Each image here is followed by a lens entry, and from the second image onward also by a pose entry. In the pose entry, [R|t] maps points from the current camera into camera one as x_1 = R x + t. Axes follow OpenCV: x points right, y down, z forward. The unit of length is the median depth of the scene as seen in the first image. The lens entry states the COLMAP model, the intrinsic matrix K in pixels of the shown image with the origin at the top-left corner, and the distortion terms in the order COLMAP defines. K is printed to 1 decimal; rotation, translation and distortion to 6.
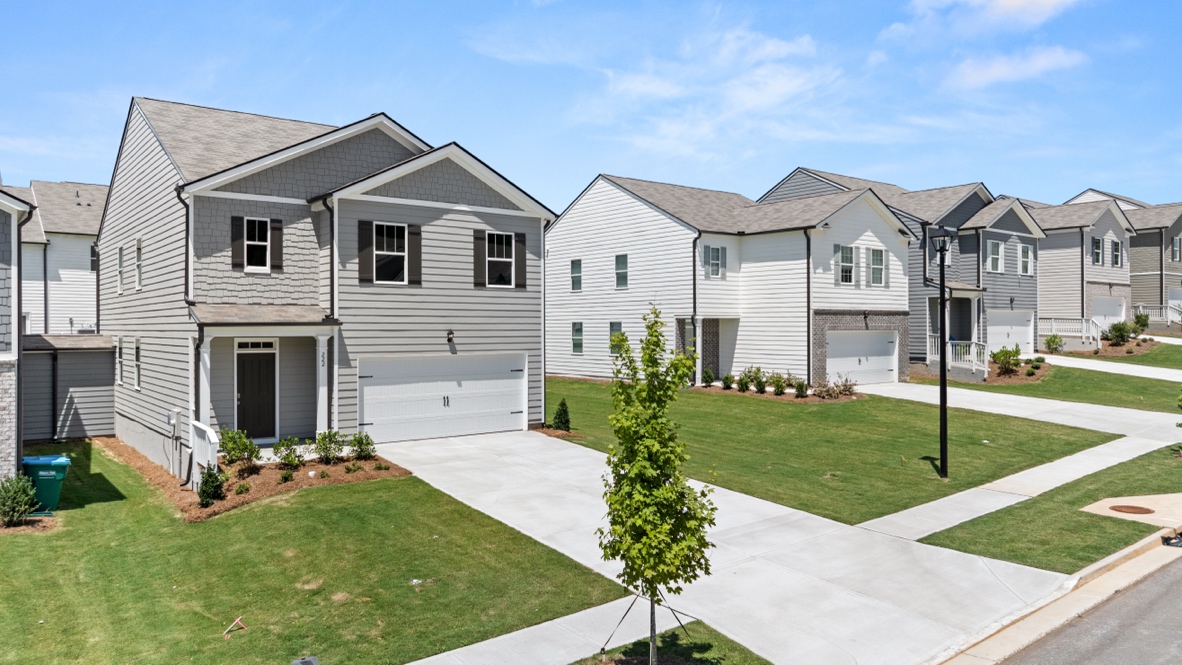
lens RADIAL K [[840.7, 0, 591.0], [0, 840.7, 332.5], [0, 0, 1]] dist [-0.009328, 0.002487]
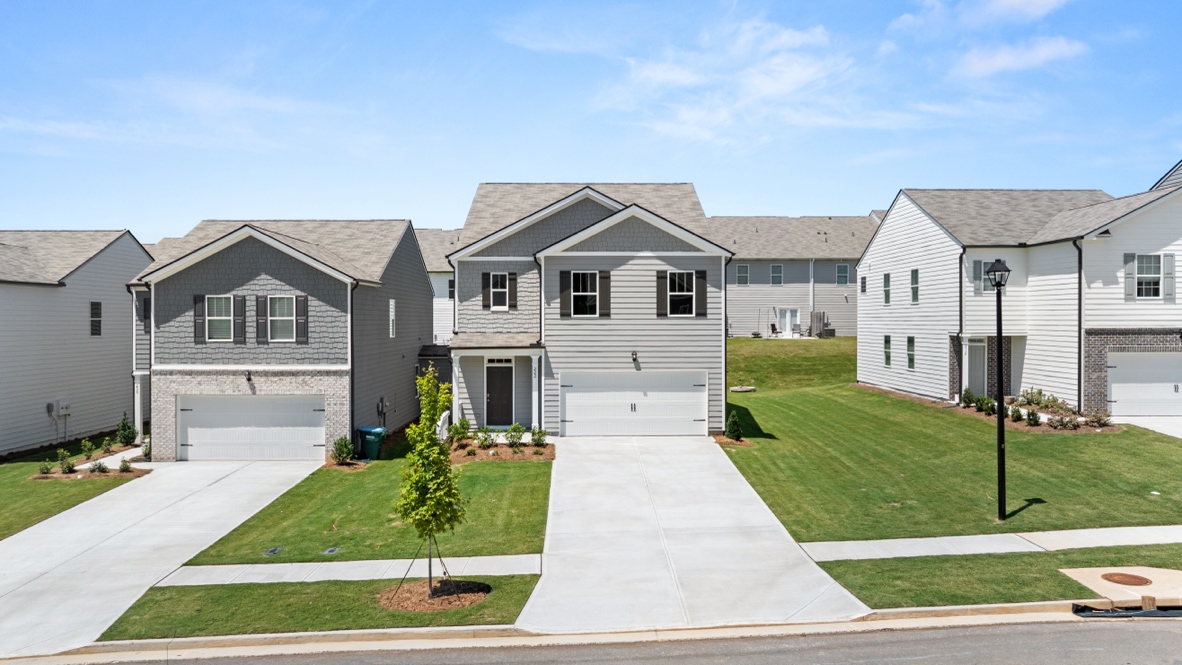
lens RADIAL K [[840.7, 0, 591.0], [0, 840.7, 332.5], [0, 0, 1]] dist [-0.009328, 0.002487]
pose [[0.794932, 0.008942, -0.606633, 0.555315], [-0.002090, 0.999926, 0.012001, -0.047401], [0.606695, -0.008272, 0.794891, -0.047832]]
